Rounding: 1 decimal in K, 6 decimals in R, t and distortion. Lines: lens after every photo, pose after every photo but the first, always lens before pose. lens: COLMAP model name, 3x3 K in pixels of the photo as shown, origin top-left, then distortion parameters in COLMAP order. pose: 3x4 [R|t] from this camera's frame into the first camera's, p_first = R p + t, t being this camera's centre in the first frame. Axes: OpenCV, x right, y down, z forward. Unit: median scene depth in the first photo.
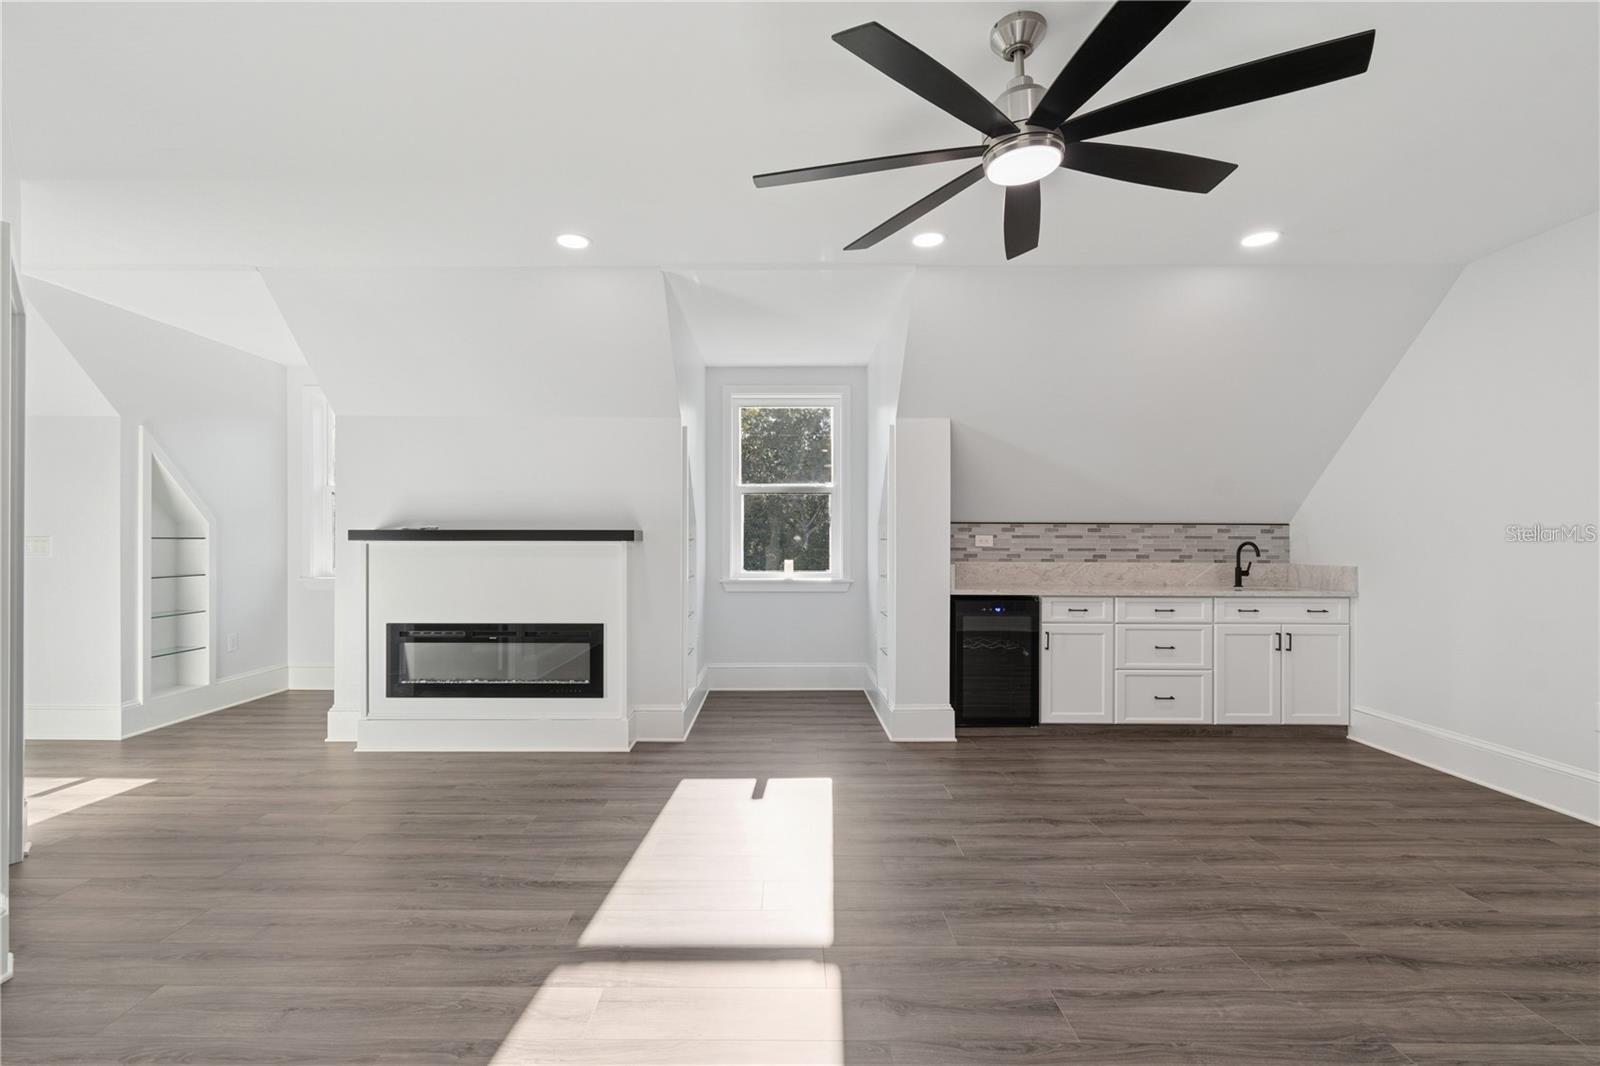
lens RADIAL K [[722.3, 0, 781.2], [0, 722.3, 537.5], [0, 0, 1]] dist [0.000715, 0.000512]
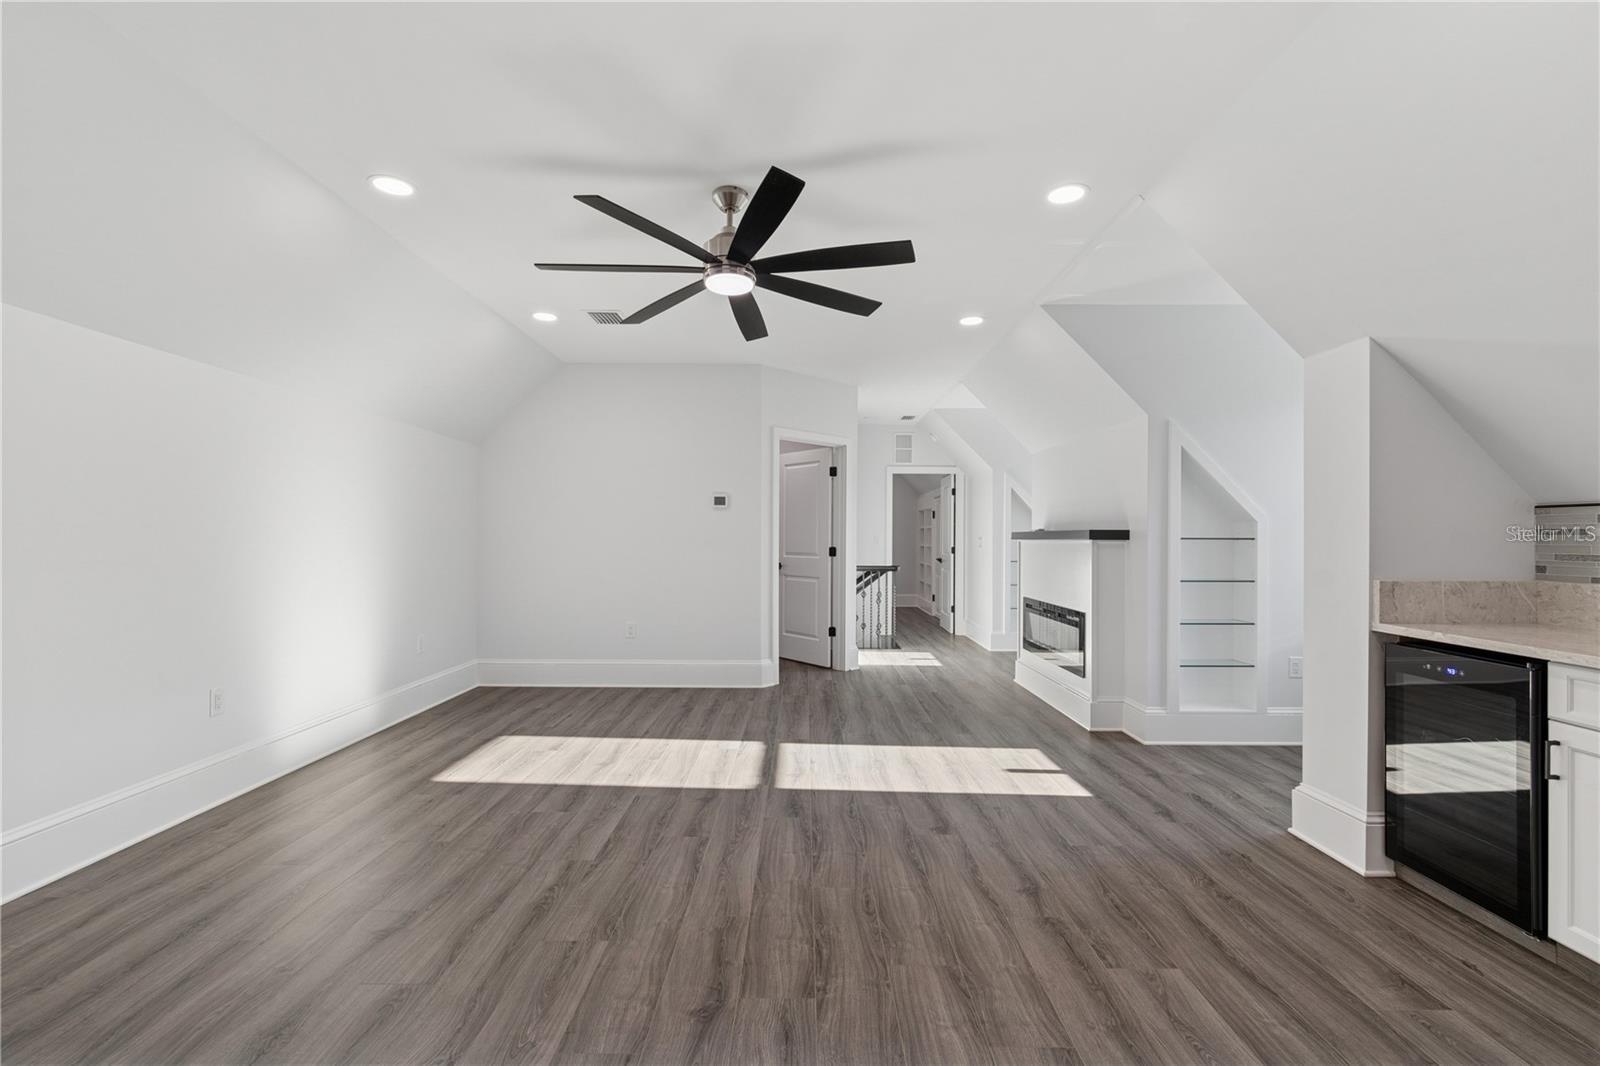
lens RADIAL K [[710.9, 0, 804.8], [0, 710.9, 537.0], [0, 0, 1]] dist [0.001213, -0.000687]
pose [[0.006187, -0.001497, -0.999980, 0.815977], [-0.000114, 0.999999, -0.001498, 0.002493], [0.999981, 0.000123, 0.006187, 0.524579]]
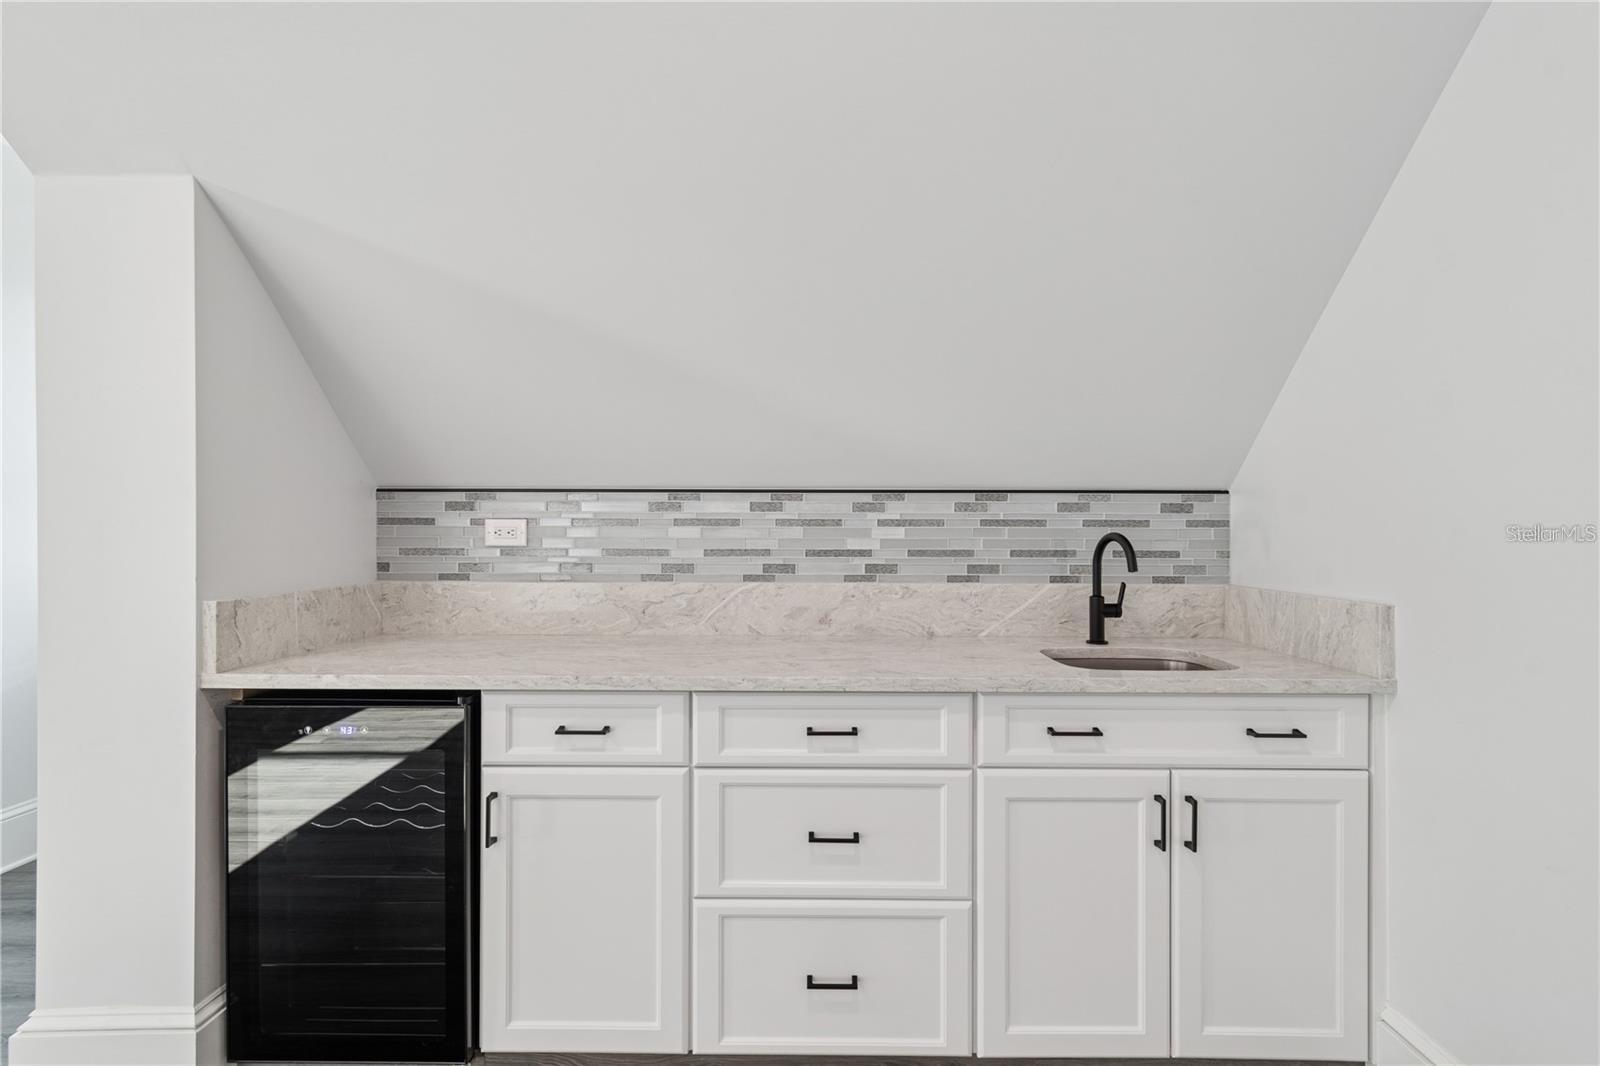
lens RADIAL K [[711.9, 0, 809.1], [0, 711.9, 533.1], [0, 0, 1]] dist [0.000872, -0.000072]
pose [[0.999902, -0.002721, -0.013708, 0.526911], [0.002789, 0.999984, 0.004938, 0.003884], [0.013695, -0.004976, 0.999894, 0.660614]]
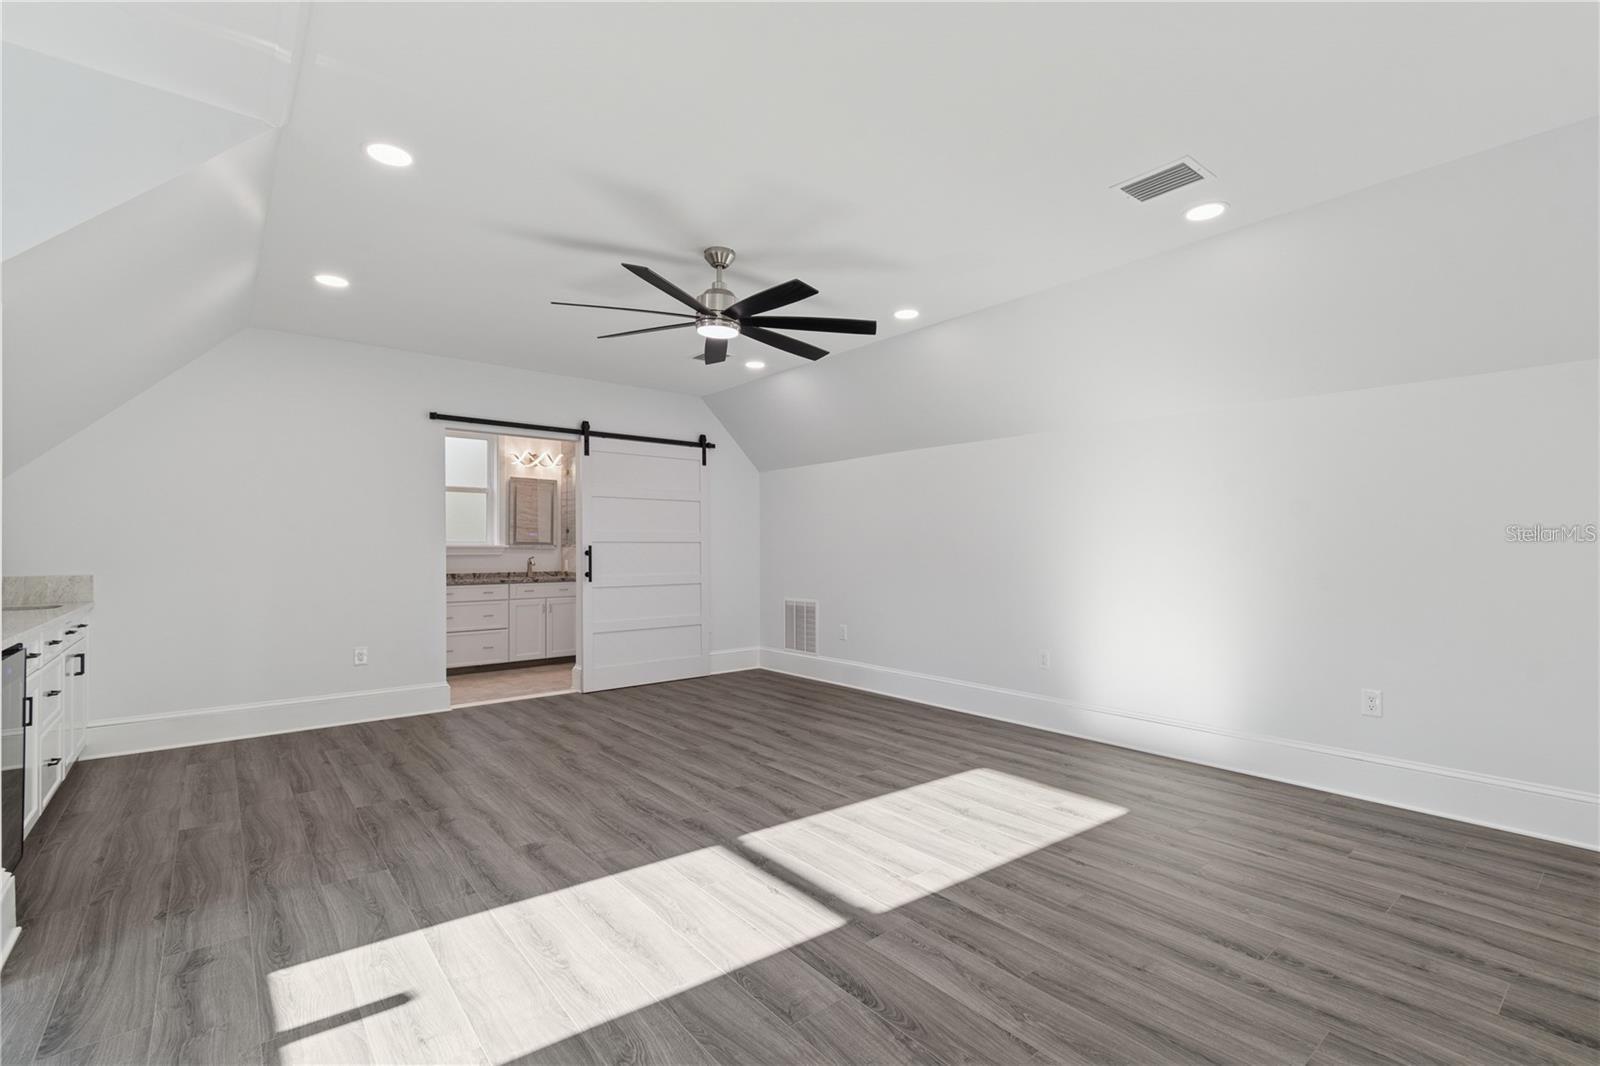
lens RADIAL K [[707.1, 0, 799.3], [0, 707.1, 551.8], [0, 0, 1]] dist [0.000465, -0.000226]
pose [[-0.636499, -0.002075, 0.771275, -0.496335], [-0.001035, 0.999998, 0.001836, 0.008963], [-0.771277, 0.000370, -0.636500, 0.878098]]
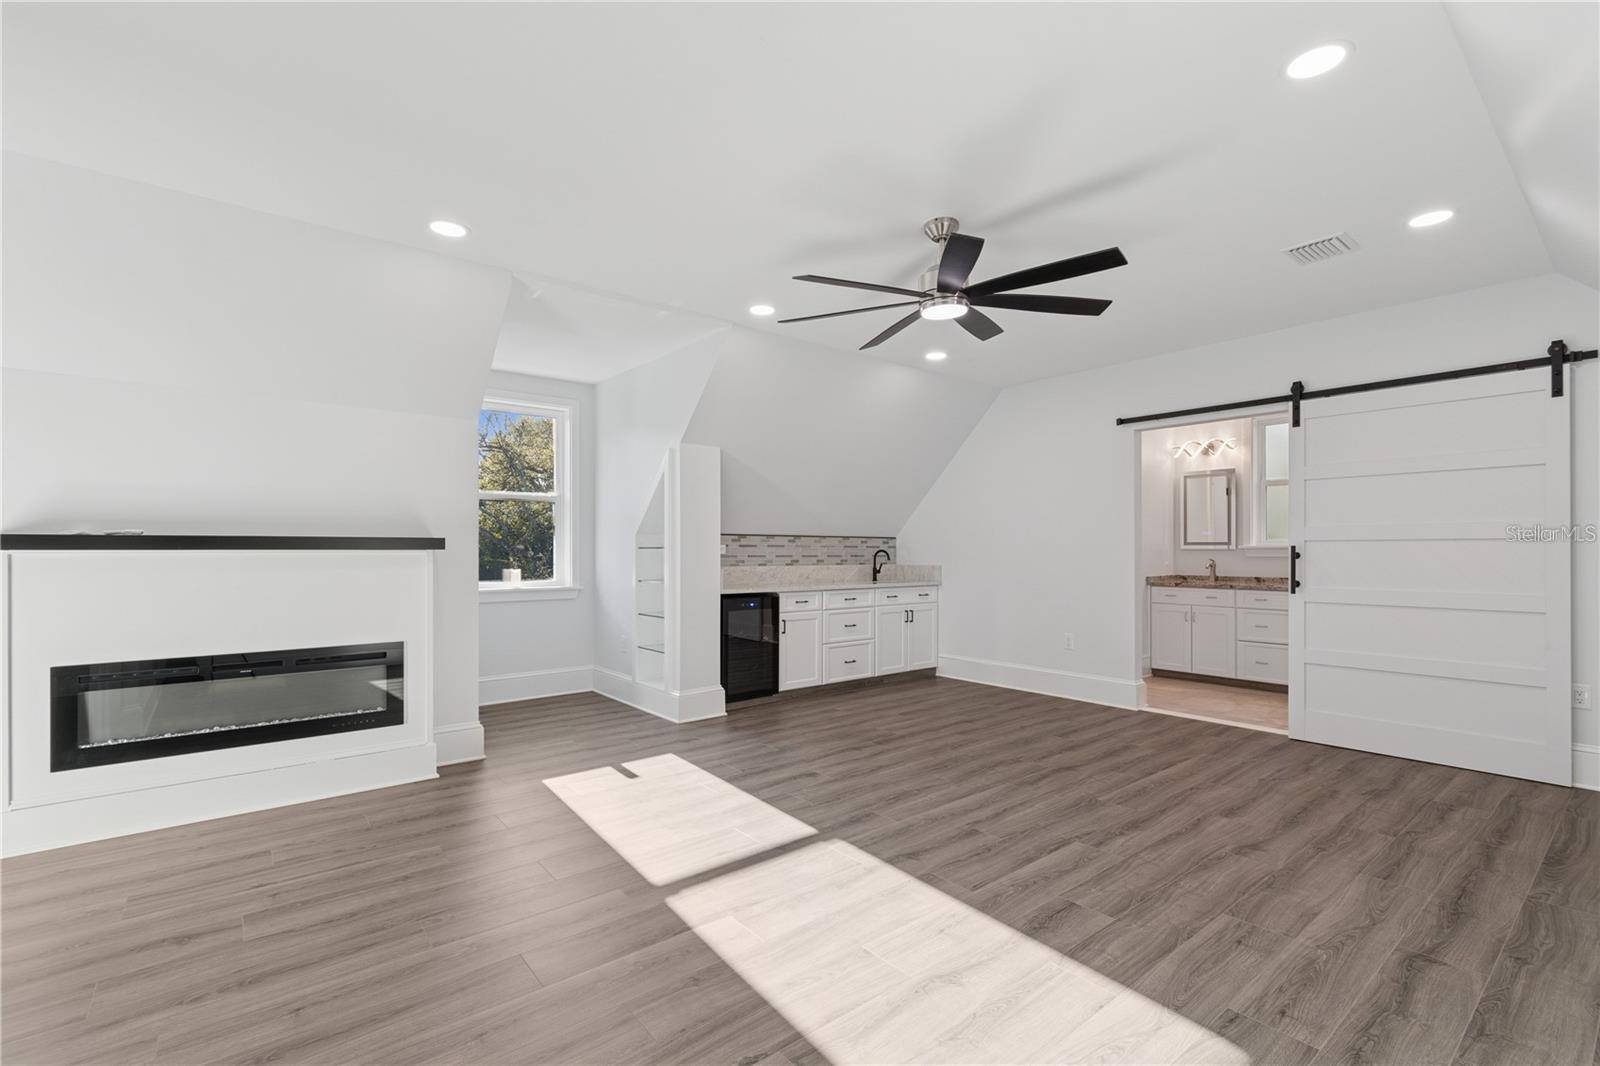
lens RADIAL K [[706.8, 0, 811.1], [0, 706.8, 539.3], [0, 0, 1]] dist [0.000729, 0.000138]
pose [[0.770555, 0.007744, 0.637326, -0.398649], [0.000601, 0.999917, -0.012876, 0.003685], [-0.637373, 0.010305, 0.770487, -0.002683]]
